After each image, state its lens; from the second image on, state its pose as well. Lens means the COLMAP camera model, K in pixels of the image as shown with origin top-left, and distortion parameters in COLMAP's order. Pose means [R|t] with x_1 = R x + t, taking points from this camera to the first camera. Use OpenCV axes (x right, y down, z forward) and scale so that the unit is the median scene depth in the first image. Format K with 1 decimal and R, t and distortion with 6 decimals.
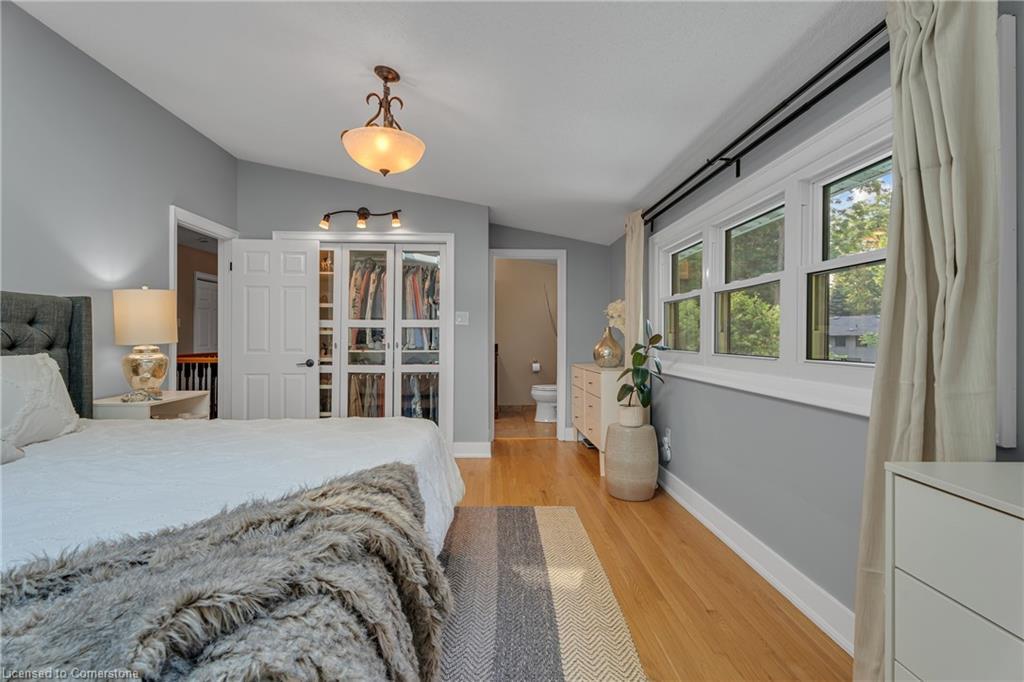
lens RADIAL K [[459.3, 0, 513.6], [0, 459.3, 337.5], [0, 0, 1]] dist [0.000842, -0.001332]
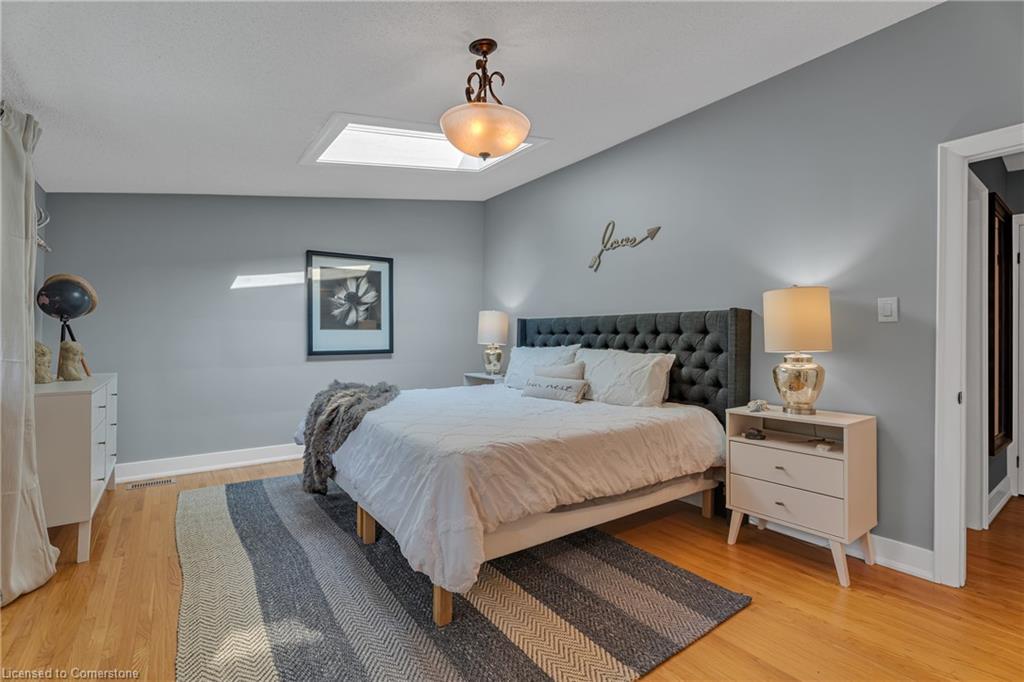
lens RADIAL K [[459.3, 0, 521.0], [0, 459.3, 338.4], [0, 0, 1]] dist [0.000842, -0.001332]
pose [[-0.819102, -0.007881, -0.573594, 0.180374], [-0.008446, 0.999963, -0.001677, -0.007310], [0.573586, 0.003471, -0.819138, 1.907762]]
